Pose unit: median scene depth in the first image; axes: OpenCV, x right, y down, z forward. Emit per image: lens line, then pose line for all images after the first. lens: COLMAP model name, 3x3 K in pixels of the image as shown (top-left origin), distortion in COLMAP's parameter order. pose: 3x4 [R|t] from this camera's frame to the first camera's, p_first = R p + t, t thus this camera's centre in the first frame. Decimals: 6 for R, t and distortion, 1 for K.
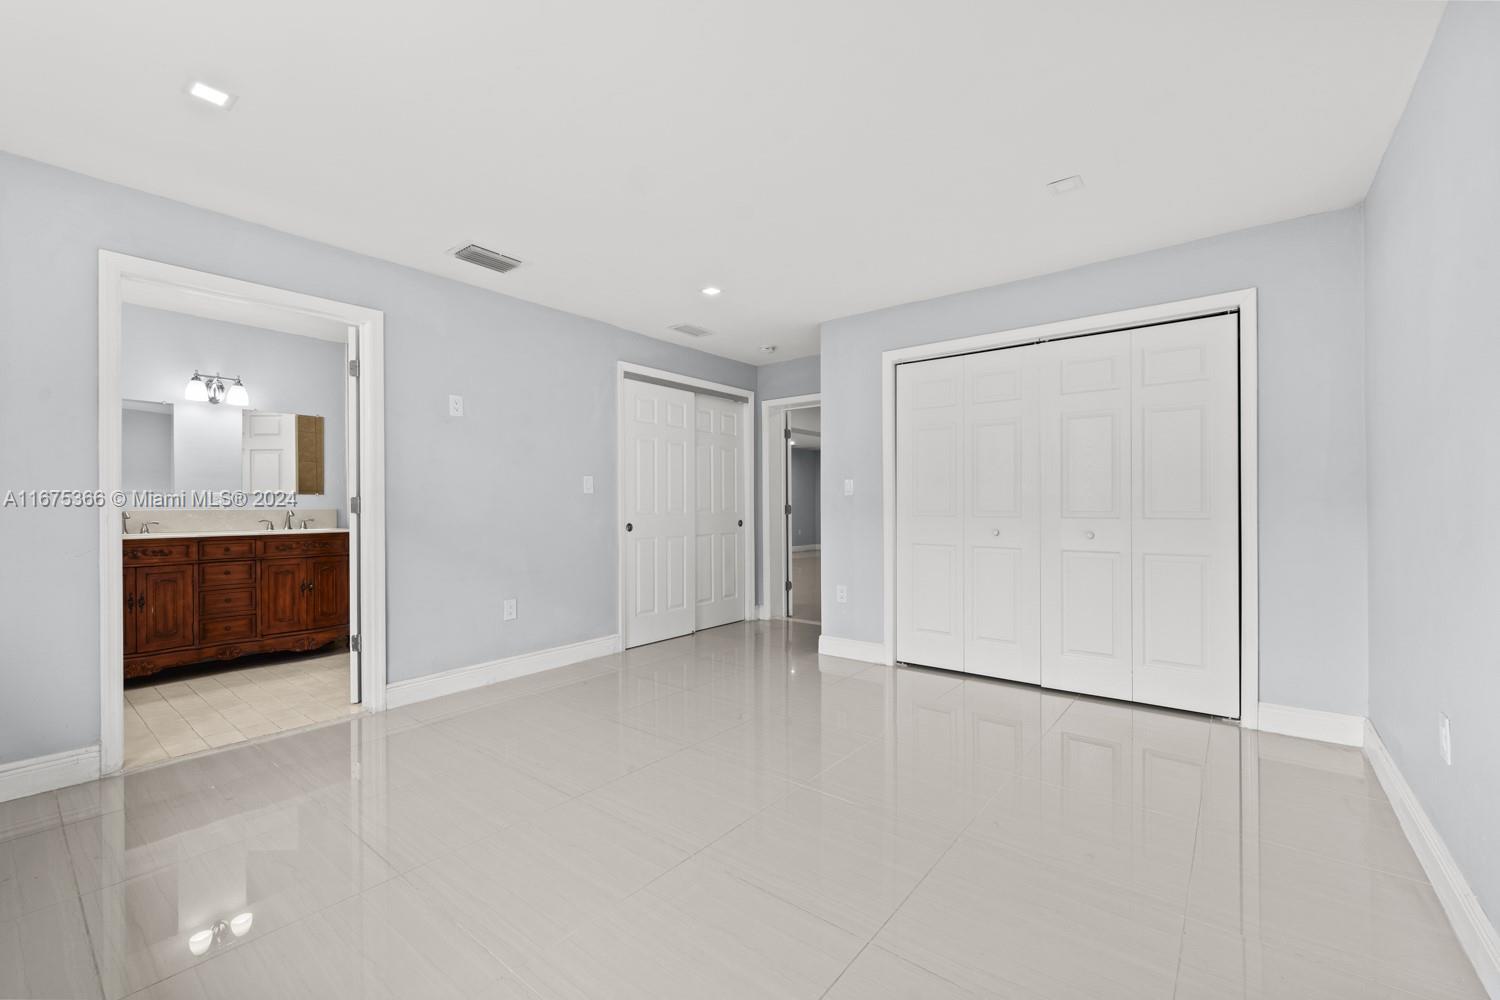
lens RADIAL K [[610.1, 0, 753.4], [0, 610.1, 500.7], [0, 0, 1]] dist [-0.002311, -0.000809]
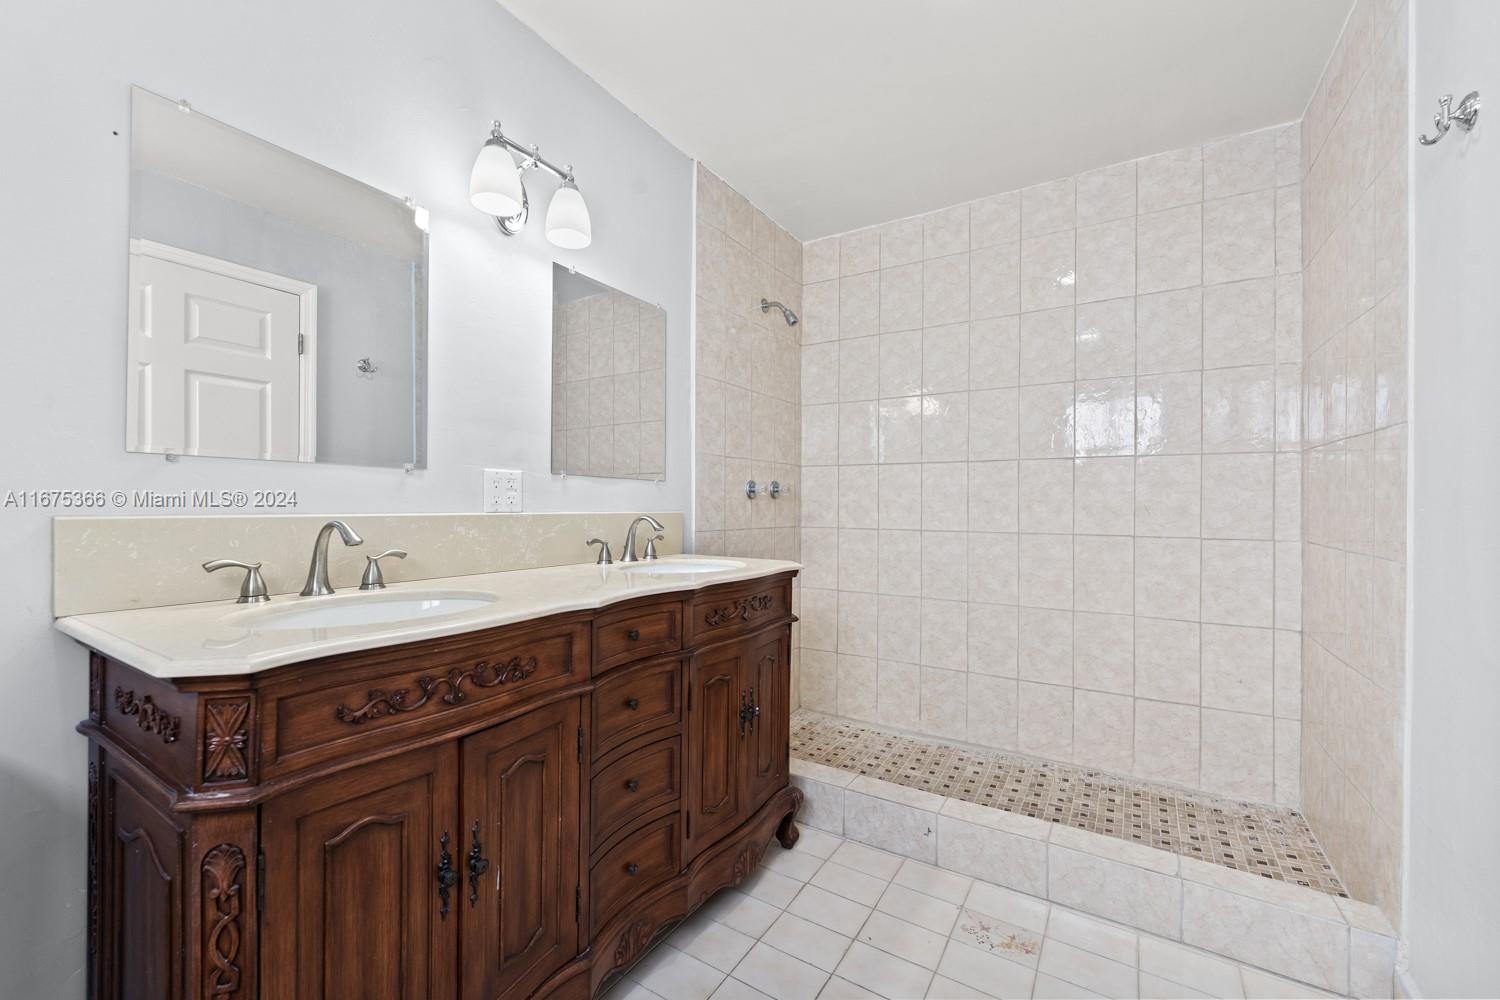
lens RADIAL K [[610.1, 0, 744.3], [0, 610.1, 502.0], [0, 0, 1]] dist [-0.002311, -0.000809]
pose [[0.995722, 0.009181, 0.091940, -0.834035], [-0.009395, 0.999954, 0.001900, 0.005409], [-0.091919, -0.002756, 0.995763, 0.658685]]
